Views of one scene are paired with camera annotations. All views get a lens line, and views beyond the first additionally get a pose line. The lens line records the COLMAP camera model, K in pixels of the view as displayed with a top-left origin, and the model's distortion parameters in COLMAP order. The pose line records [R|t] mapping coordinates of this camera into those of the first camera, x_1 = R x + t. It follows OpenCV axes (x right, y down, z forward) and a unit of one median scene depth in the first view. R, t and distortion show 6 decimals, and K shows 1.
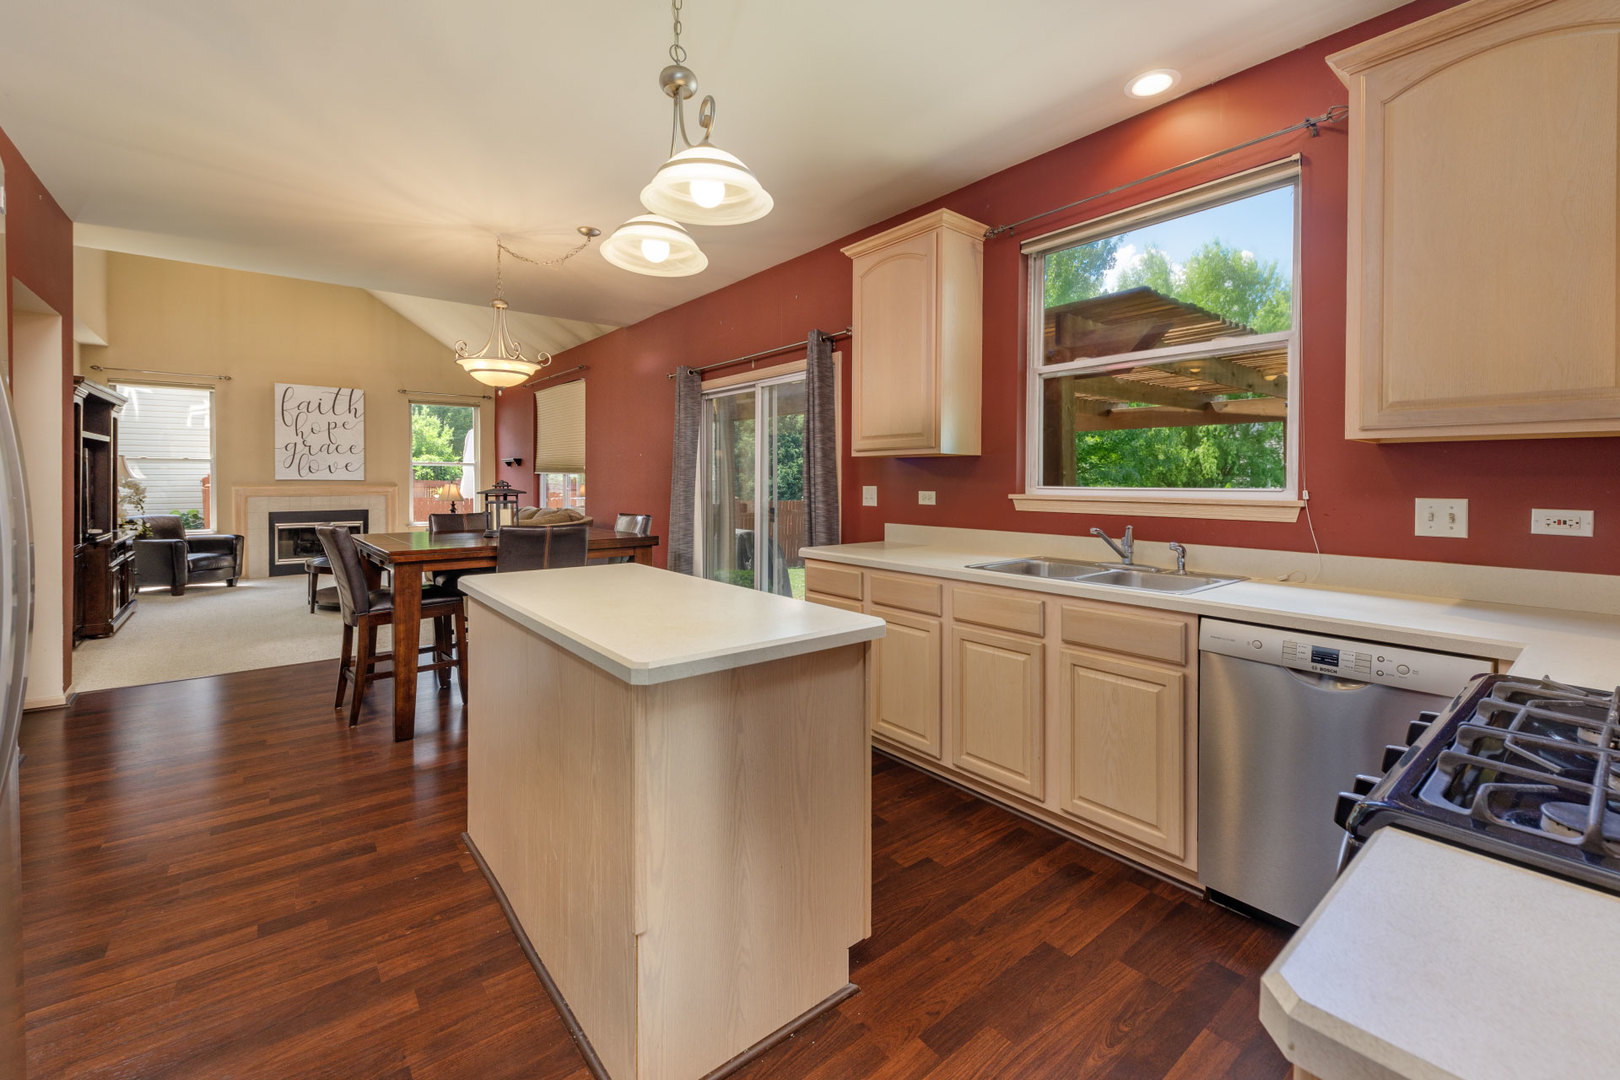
lens RADIAL K [[674.4, 0, 825.7], [0, 674.4, 493.0], [0, 0, 1]] dist [-0.001767, -0.000790]
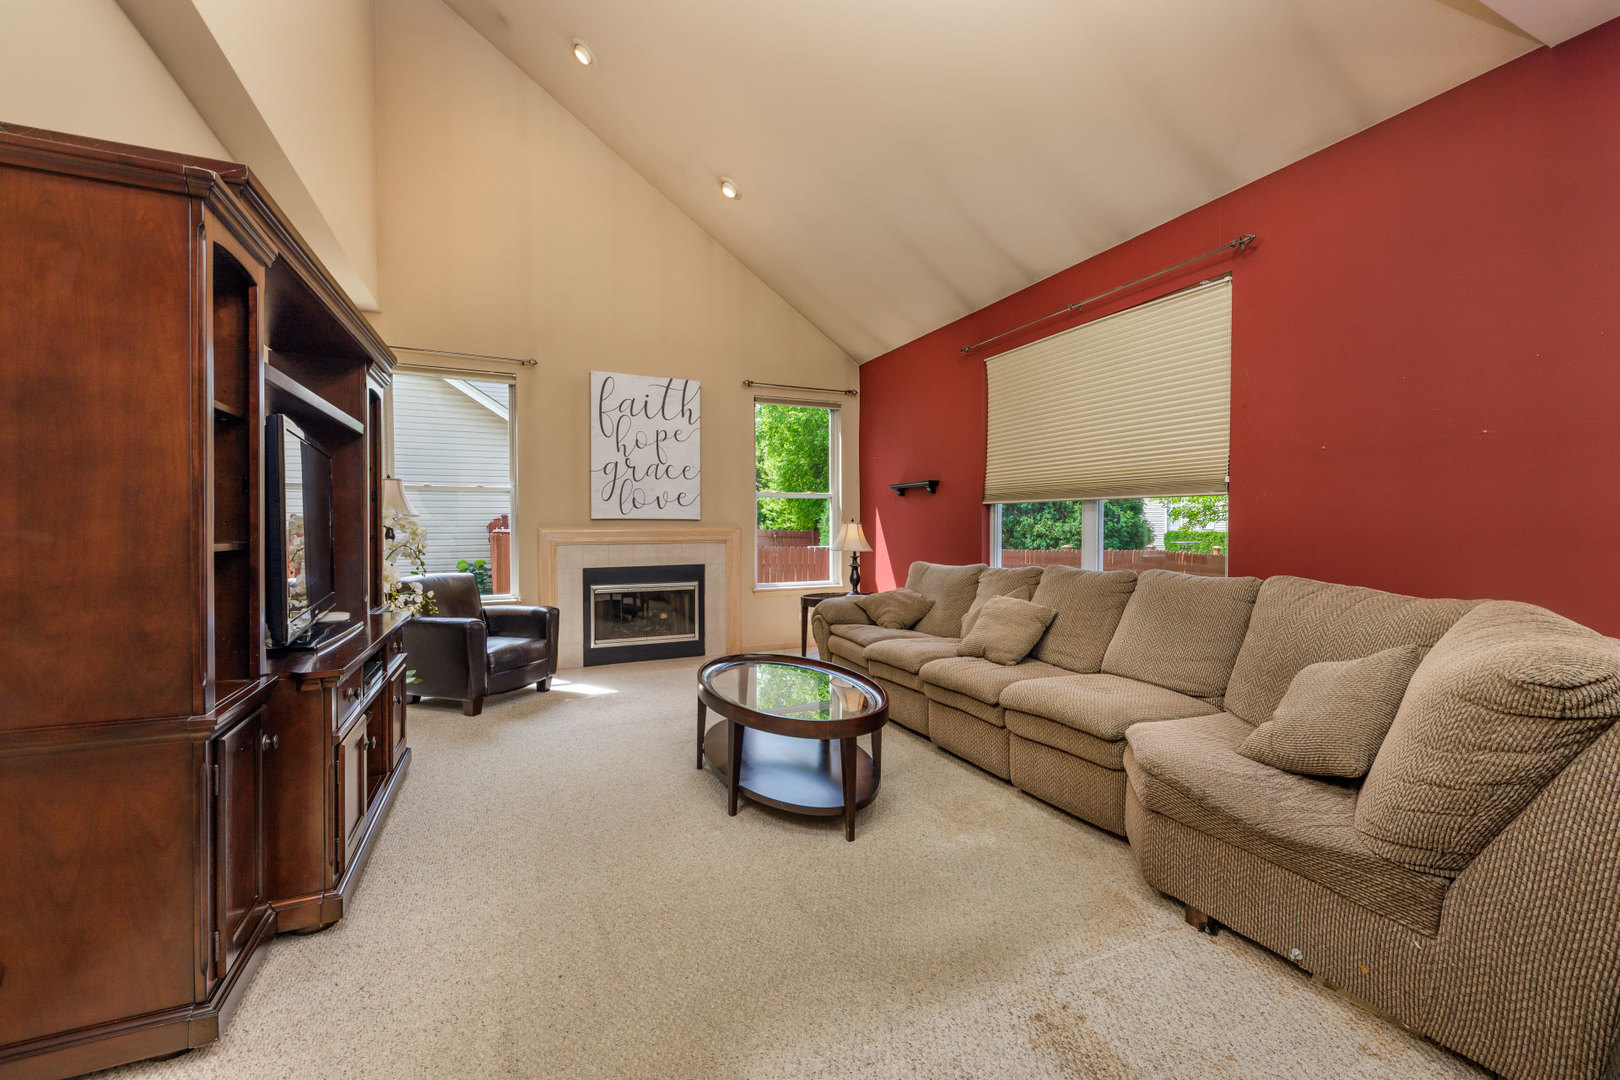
lens RADIAL K [[629.7, 0, 790.5], [0, 629.7, 542.1], [0, 0, 1]] dist [0.001265, 0.000041]
pose [[0.959633, -0.001192, -0.281251, -0.509390], [0.001973, 0.999995, 0.002492, 0.002087], [0.281247, -0.002946, 0.959631, 0.517918]]
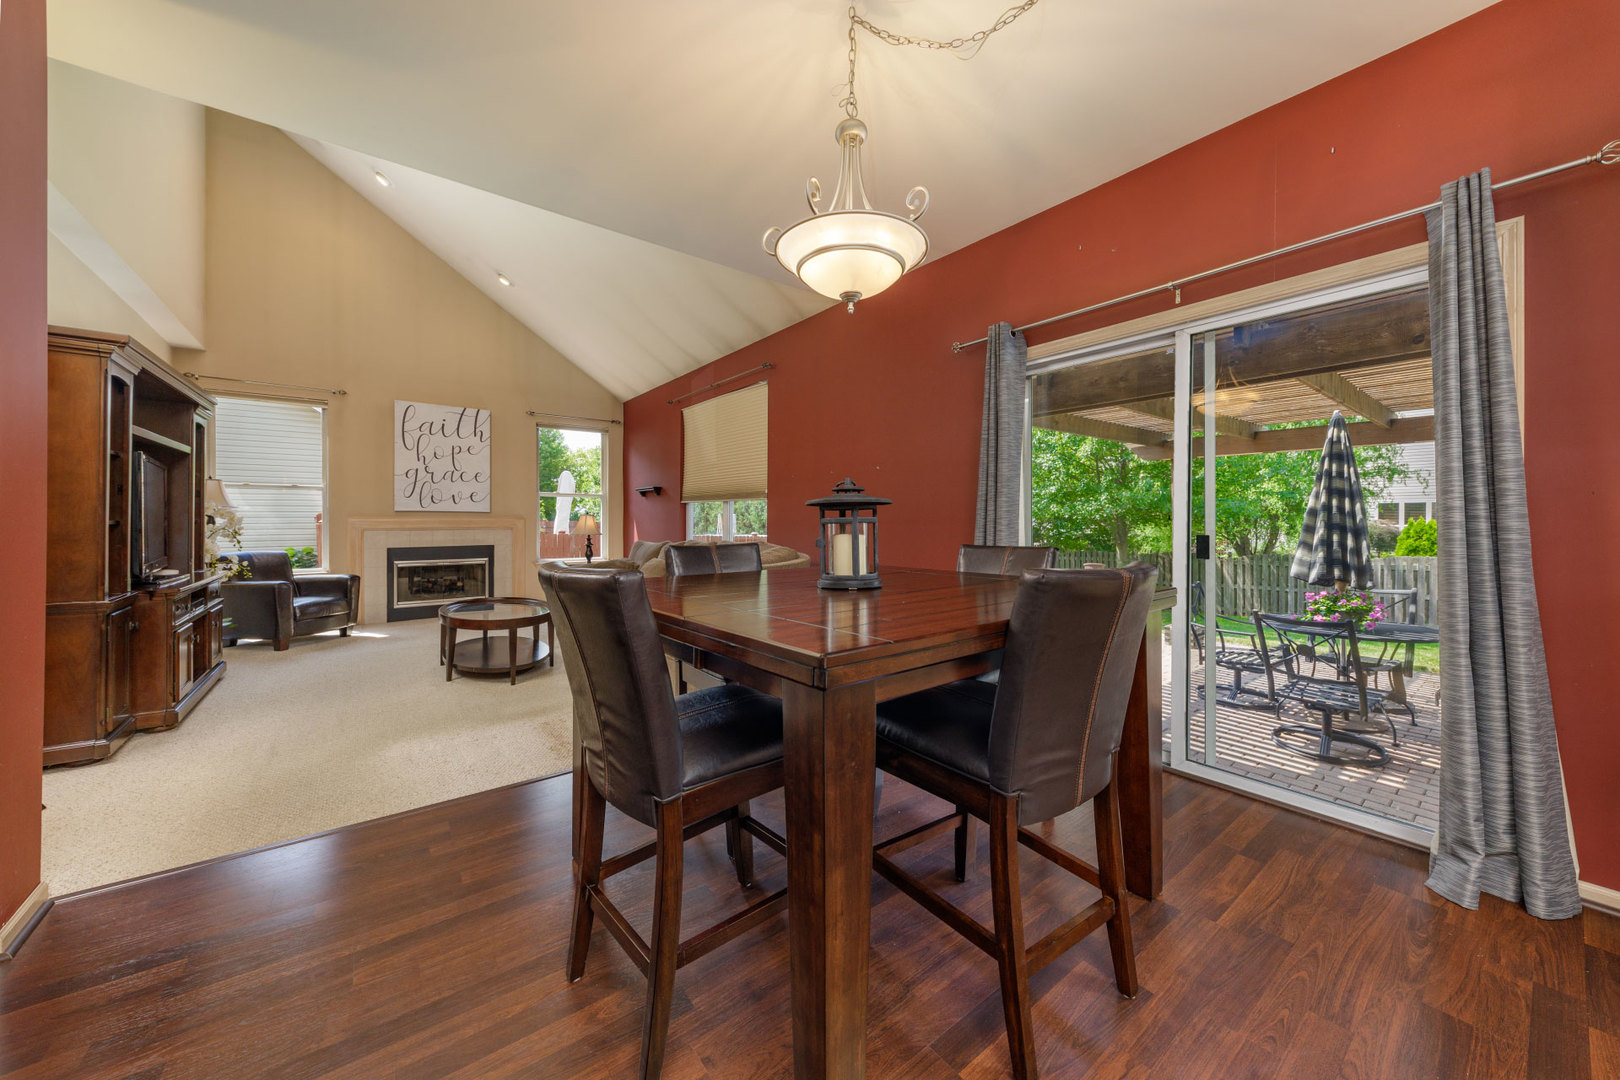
lens RADIAL K [[567.4, 0, 803.4], [0, 567.4, 525.8], [0, 0, 1]] dist [-0.000930, -0.000213]
pose [[0.999034, -0.005077, -0.043644, -0.283758], [0.004494, 0.999900, -0.013432, 0.013231], [0.043708, 0.013222, 0.998957, 0.320322]]
